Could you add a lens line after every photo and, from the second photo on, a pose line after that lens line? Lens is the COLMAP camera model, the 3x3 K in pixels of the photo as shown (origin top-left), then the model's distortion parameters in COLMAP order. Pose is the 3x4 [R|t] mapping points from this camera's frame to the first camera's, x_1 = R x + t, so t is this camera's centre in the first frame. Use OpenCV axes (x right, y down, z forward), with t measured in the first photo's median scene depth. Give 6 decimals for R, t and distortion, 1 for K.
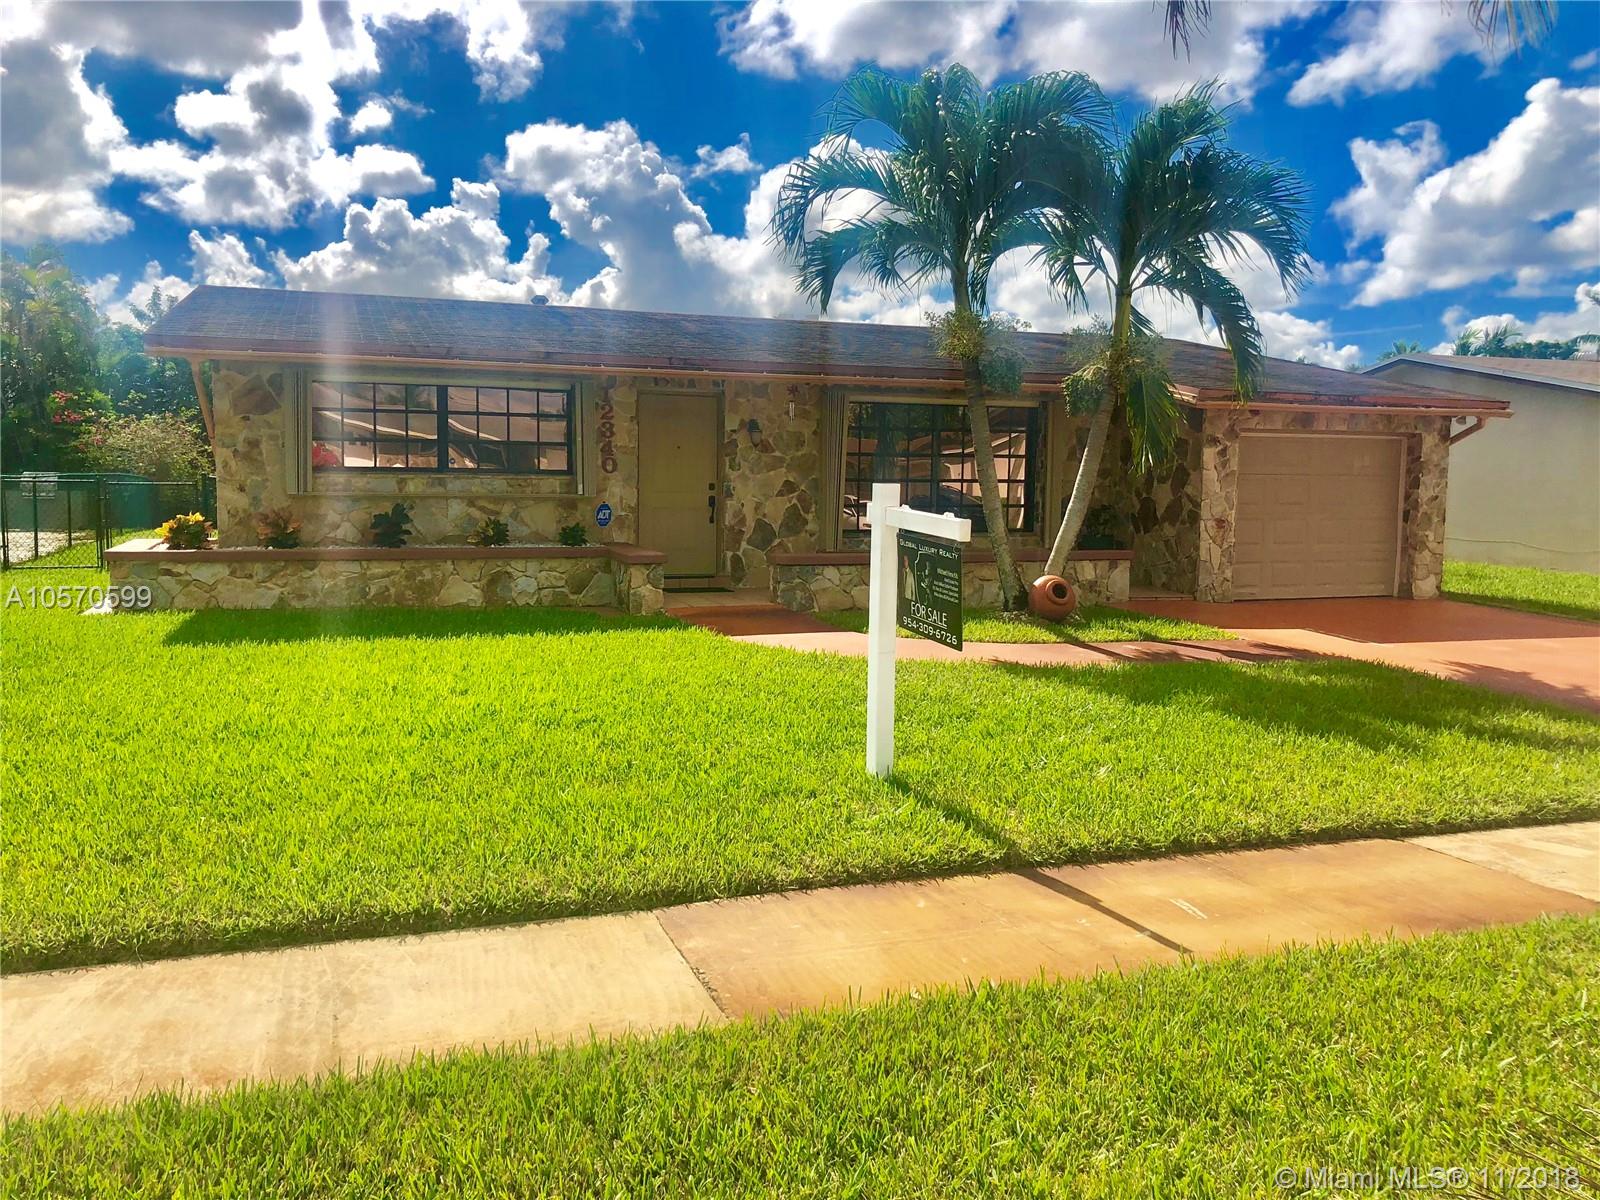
lens RADIAL K [[1296.5, 0, 796.4], [0, 1296.5, 605.3], [0, 0, 1]] dist [0.052072, -0.143341]
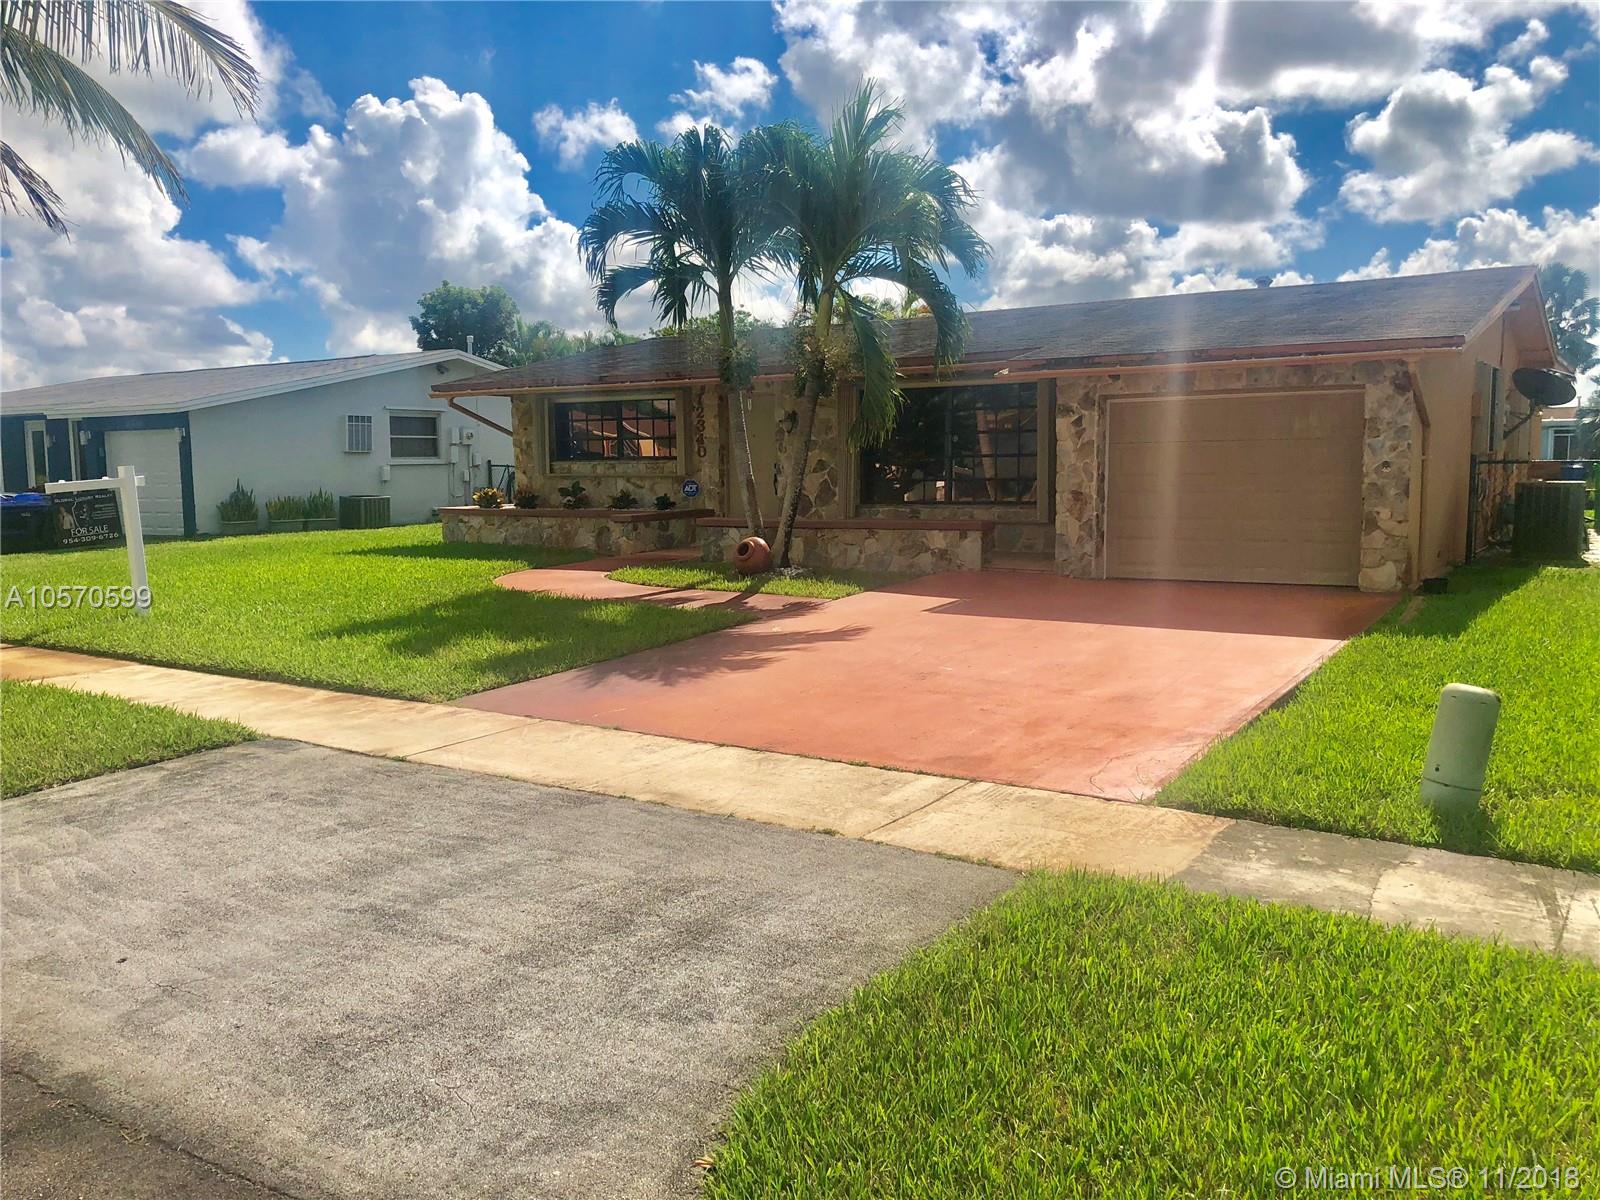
lens RADIAL K [[1296.5, 0, 796.4], [0, 1296.5, 605.3], [0, 0, 1]] dist [0.052072, -0.143341]
pose [[0.602076, 0.069029, -0.795449, 0.978428], [-0.061066, 0.997319, 0.040326, -0.008426], [0.796100, 0.024296, 0.604677, 0.258739]]
